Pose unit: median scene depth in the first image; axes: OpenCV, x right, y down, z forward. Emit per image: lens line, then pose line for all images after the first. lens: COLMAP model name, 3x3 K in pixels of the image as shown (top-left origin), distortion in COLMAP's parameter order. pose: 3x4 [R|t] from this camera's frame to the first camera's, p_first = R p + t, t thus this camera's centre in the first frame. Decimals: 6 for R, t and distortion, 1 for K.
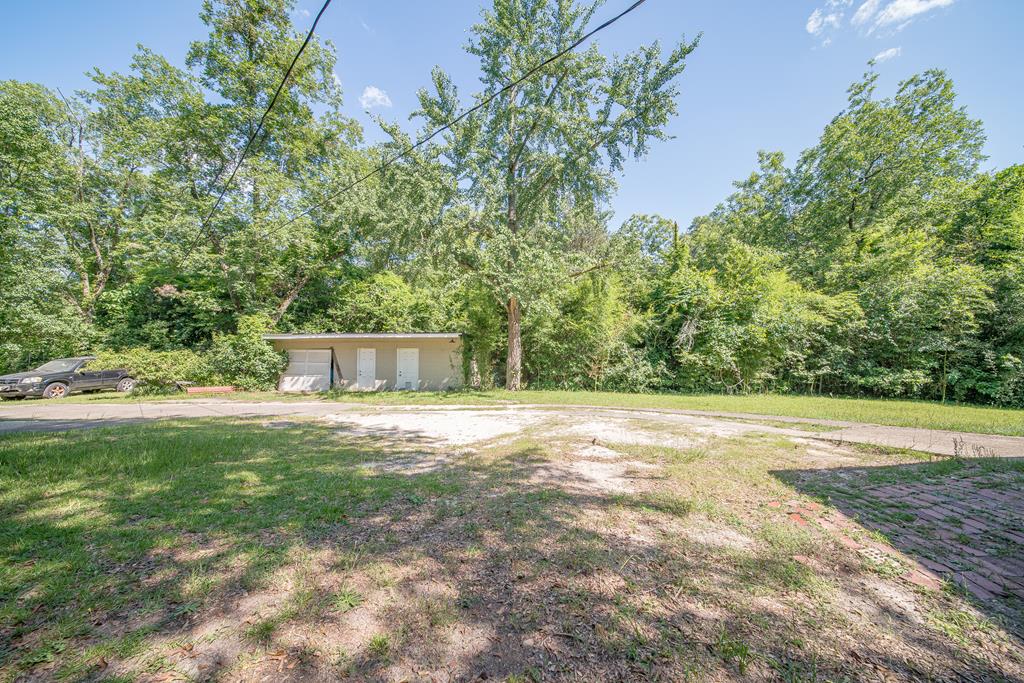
lens RADIAL K [[356.4, 0, 513.2], [0, 356.4, 344.1], [0, 0, 1]] dist [-0.000750, -0.000111]
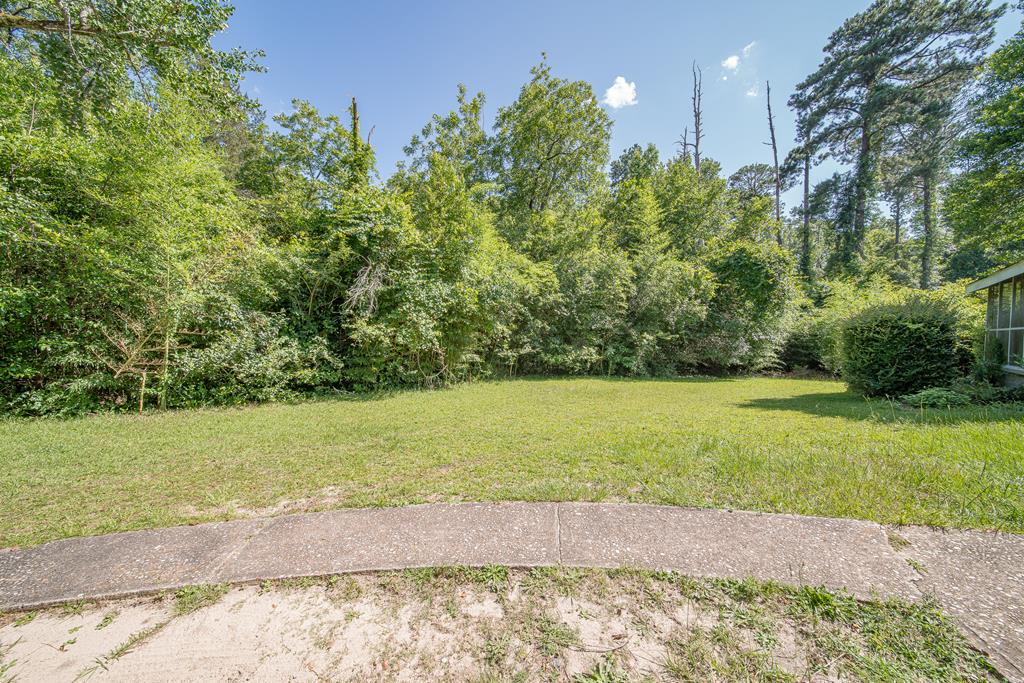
lens RADIAL K [[356.4, 0, 513.2], [0, 356.4, 344.1], [0, 0, 1]] dist [-0.000750, -0.000111]
pose [[0.696468, -0.008823, 0.717534, 0.245936], [-0.031738, 0.998567, 0.043085, 0.026520], [-0.716886, -0.052780, 0.695190, 0.437259]]
